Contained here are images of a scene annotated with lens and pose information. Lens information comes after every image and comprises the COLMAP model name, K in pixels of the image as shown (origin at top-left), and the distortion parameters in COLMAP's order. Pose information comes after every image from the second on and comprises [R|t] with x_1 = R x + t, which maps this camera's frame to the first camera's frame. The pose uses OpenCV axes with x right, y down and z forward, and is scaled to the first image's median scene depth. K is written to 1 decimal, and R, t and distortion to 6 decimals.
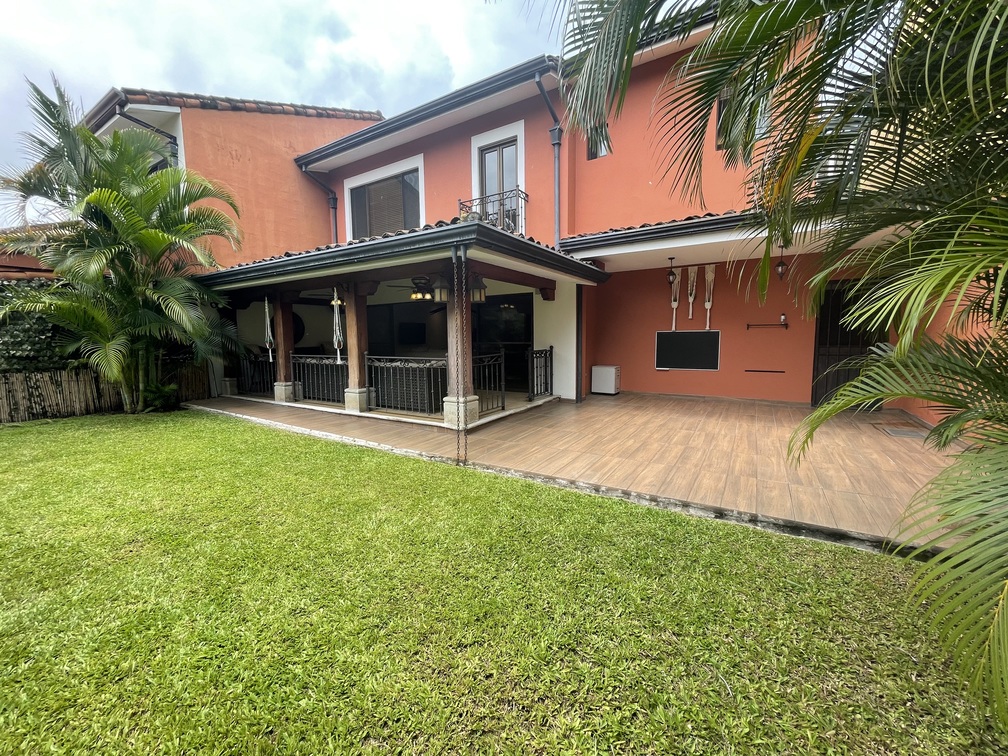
lens RADIAL K [[406.3, 0, 501.5], [0, 406.3, 376.8], [0, 0, 1]] dist [-0.000485, -0.000012]
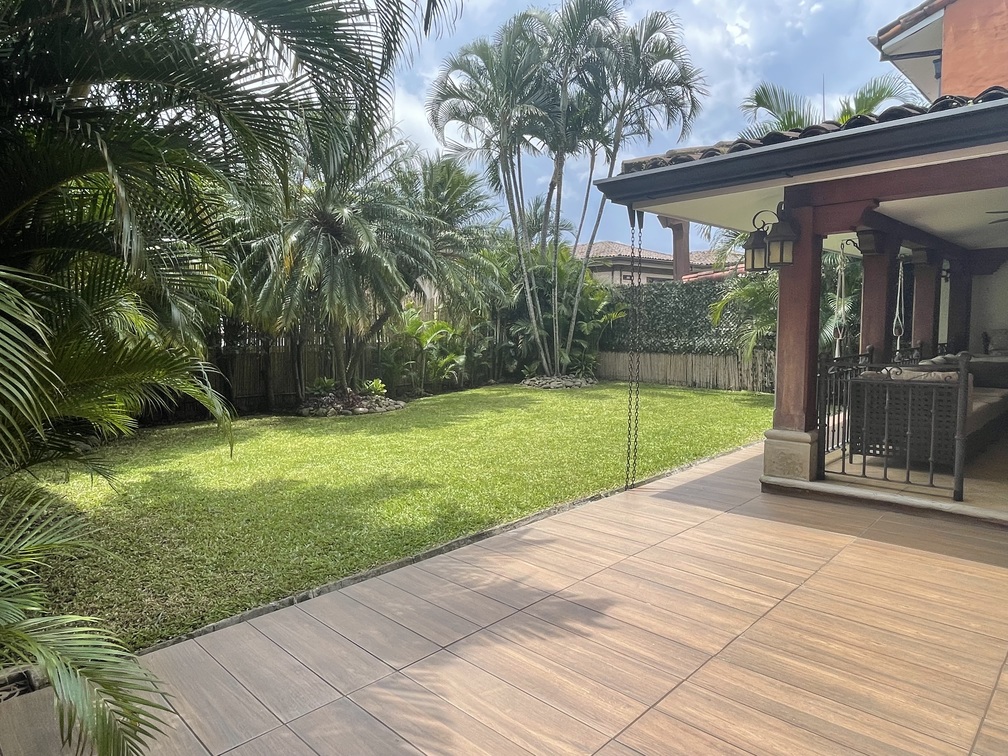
lens RADIAL K [[636.6, 0, 502.7], [0, 636.6, 378.4], [0, 0, 1]] dist [0.002511, 0.000289]
pose [[-0.219149, 0.092290, -0.971317, 0.608903], [-0.080318, 0.990431, 0.112227, -0.064412], [0.972380, 0.102608, -0.209640, 0.561588]]
